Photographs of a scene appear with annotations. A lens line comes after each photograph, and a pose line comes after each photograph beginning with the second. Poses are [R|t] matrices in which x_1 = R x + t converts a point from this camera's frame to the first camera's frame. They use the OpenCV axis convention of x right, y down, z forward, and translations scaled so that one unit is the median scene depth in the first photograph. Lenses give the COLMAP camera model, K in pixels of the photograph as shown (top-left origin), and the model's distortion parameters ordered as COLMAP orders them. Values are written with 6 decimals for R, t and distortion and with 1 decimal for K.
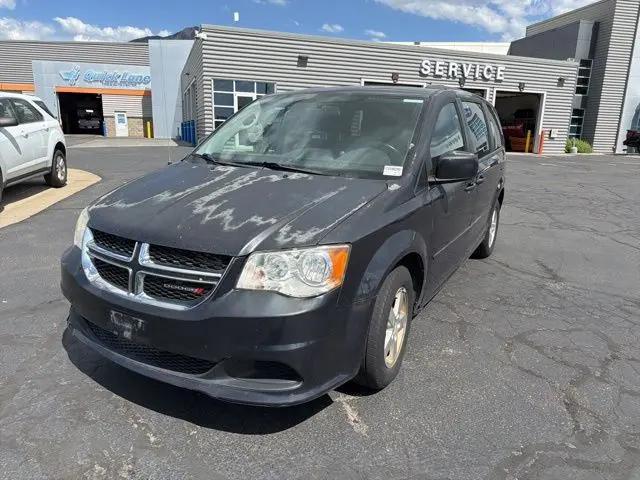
lens RADIAL K [[454.8, 0, 326.1], [0, 454.8, 241.1], [0, 0, 1]] dist [0.033430, -0.039154]
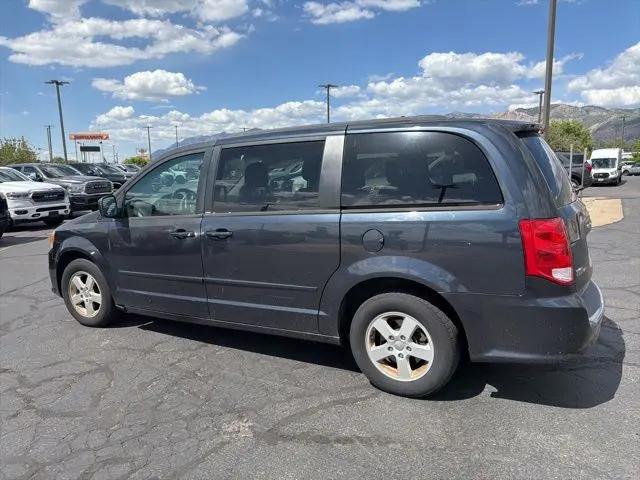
lens RADIAL K [[454.8, 0, 321.2], [0, 454.8, 242.2], [0, 0, 1]] dist [0.033430, -0.039154]
pose [[-0.002621, 0.128588, -0.991695, 1.663400], [-0.217188, 0.967953, 0.126083, -0.372333], [0.976126, 0.215714, 0.025391, 1.613779]]
